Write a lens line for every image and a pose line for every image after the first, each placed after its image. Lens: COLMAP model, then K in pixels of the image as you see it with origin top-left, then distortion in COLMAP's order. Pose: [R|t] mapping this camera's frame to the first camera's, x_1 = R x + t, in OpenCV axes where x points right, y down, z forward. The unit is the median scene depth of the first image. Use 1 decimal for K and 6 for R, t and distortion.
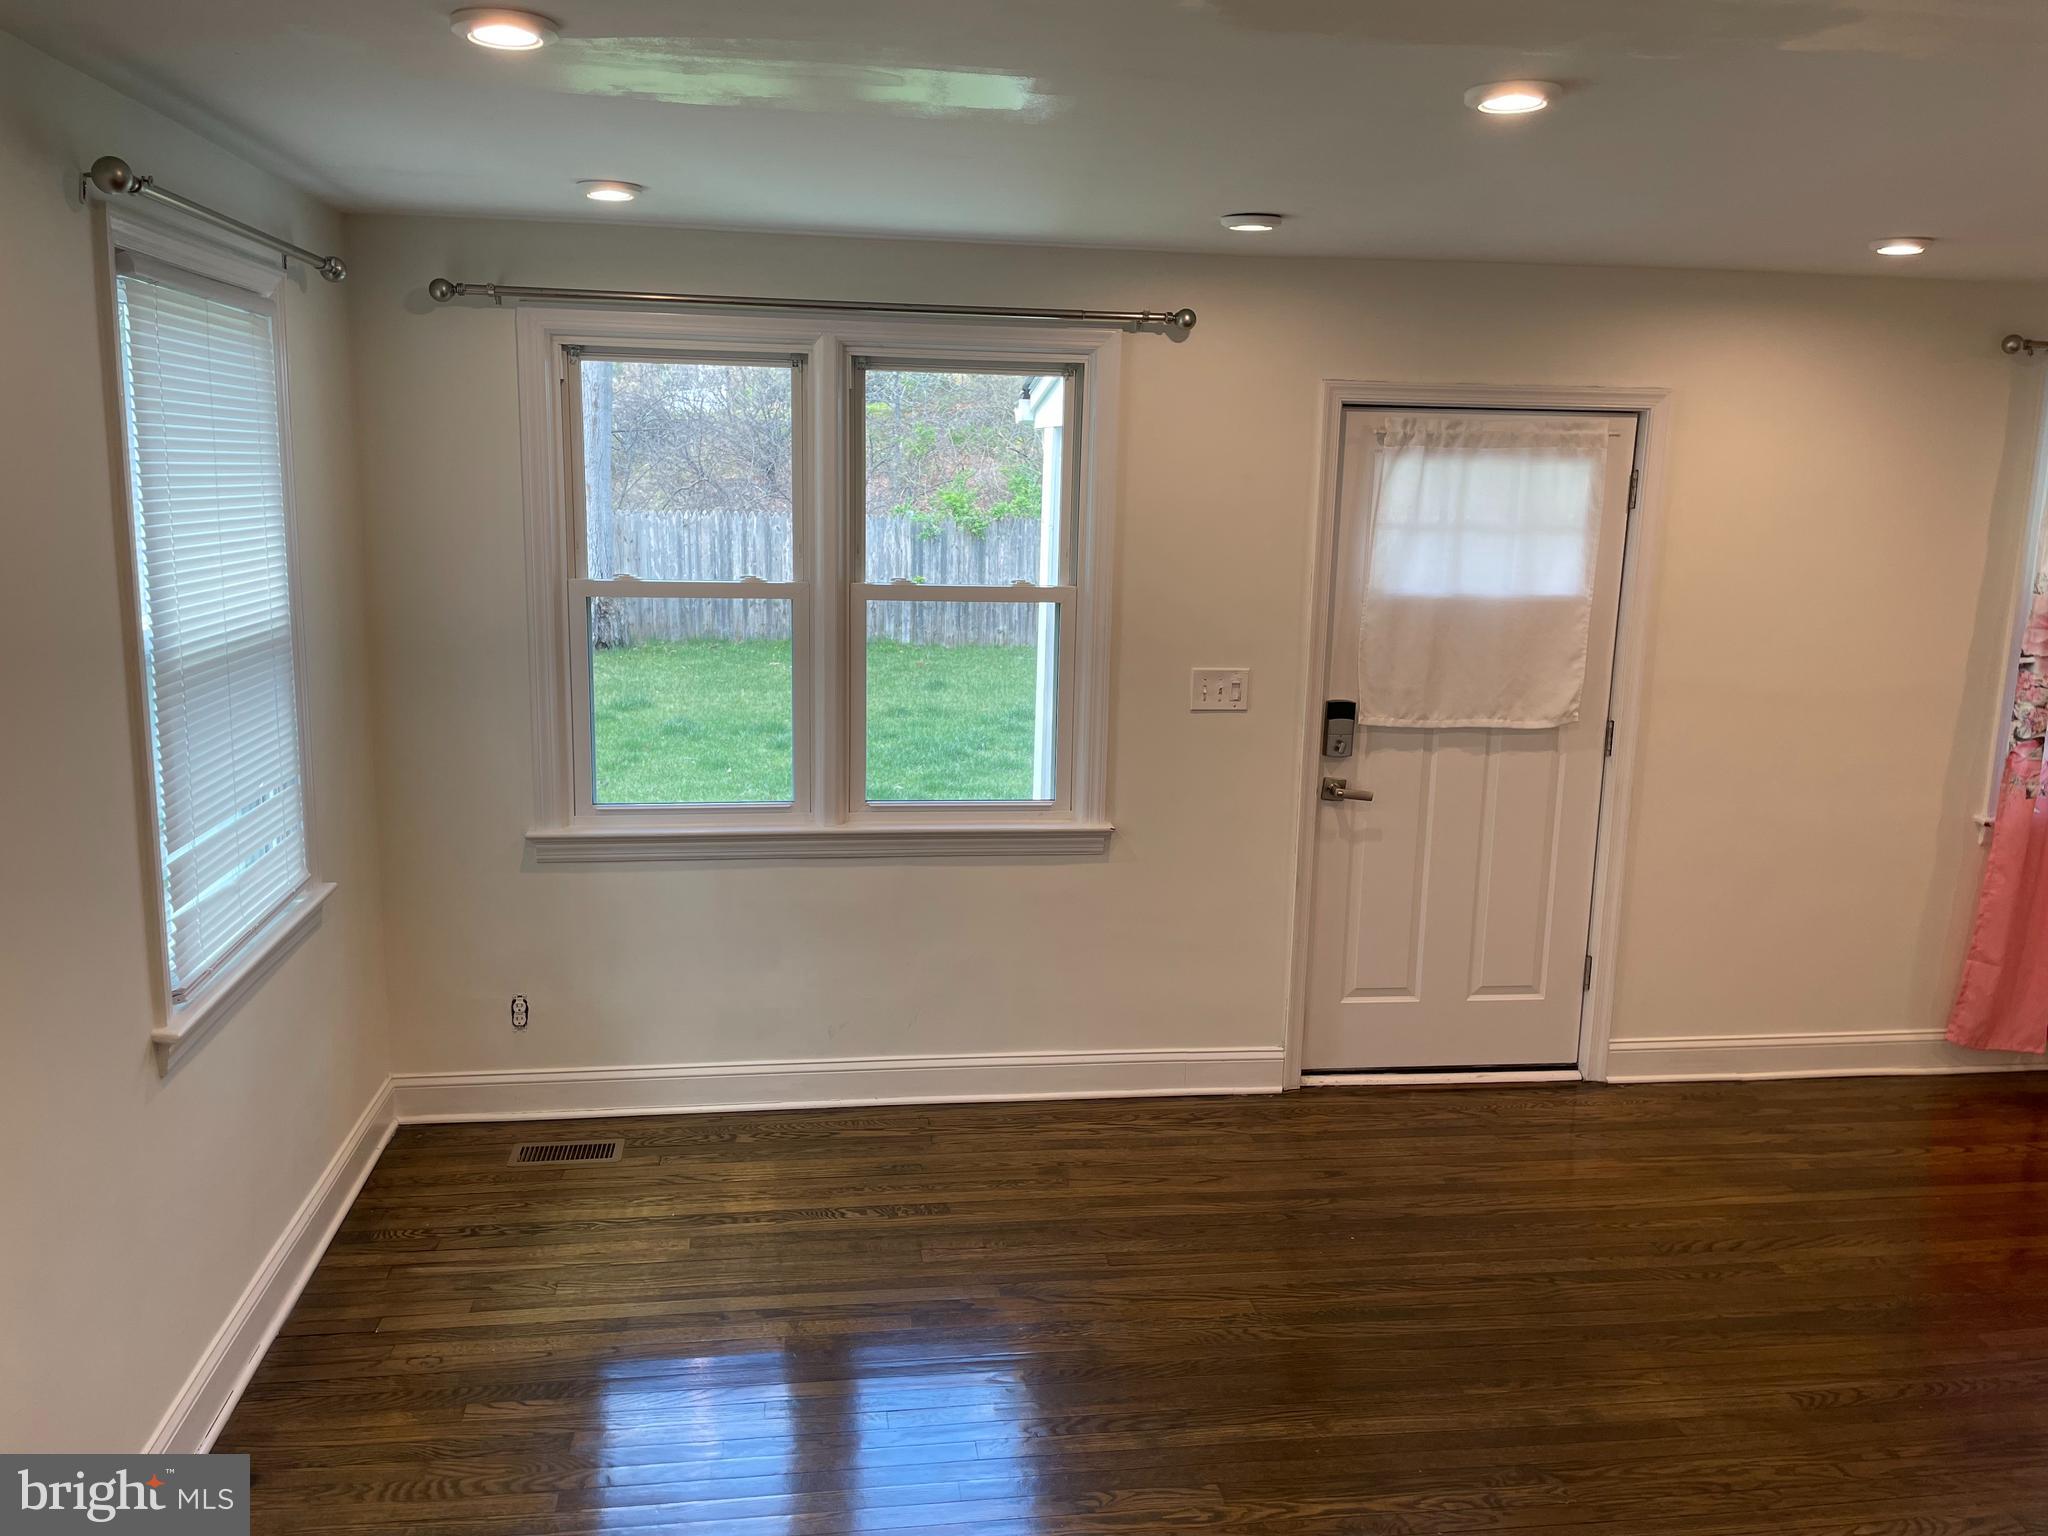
lens RADIAL K [[1546.1, 0, 1022.5], [0, 1546.1, 768.2], [0, 0, 1]] dist [0.086576, -0.100641]
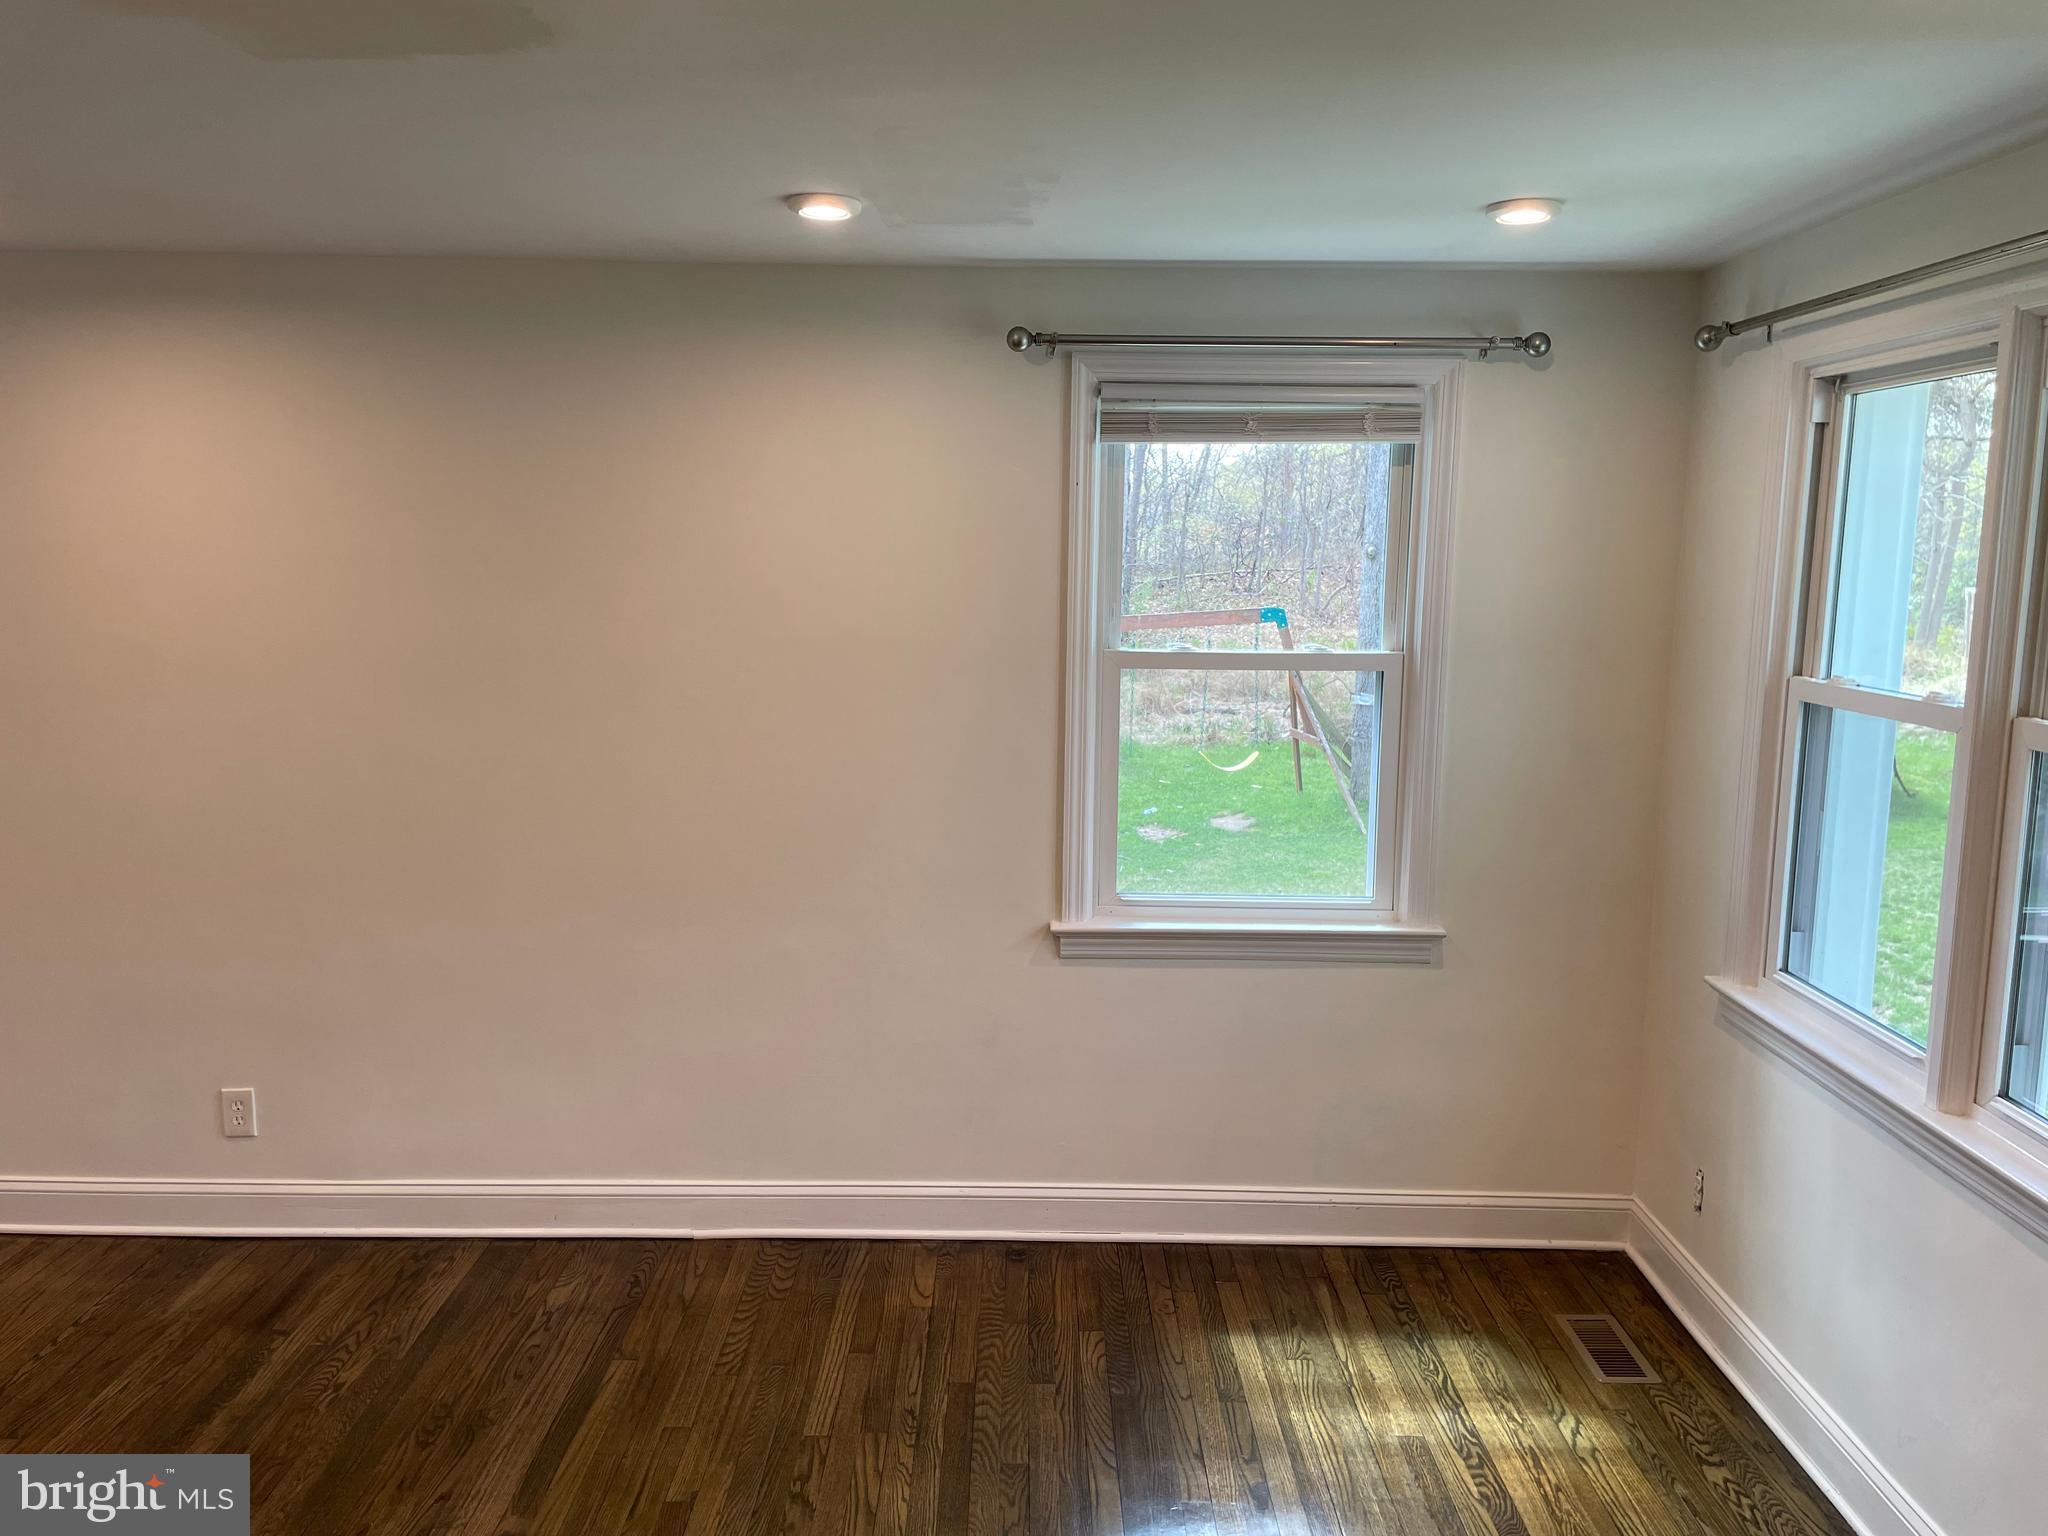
lens RADIAL K [[1546.1, 0, 1026.5], [0, 1546.1, 759.8], [0, 0, 1]] dist [0.086576, -0.100641]
pose [[-0.149900, 0.110229, -0.982537, 0.576719], [-0.207612, 0.968100, 0.140284, -0.117674], [0.966658, 0.225016, -0.122234, 0.780077]]
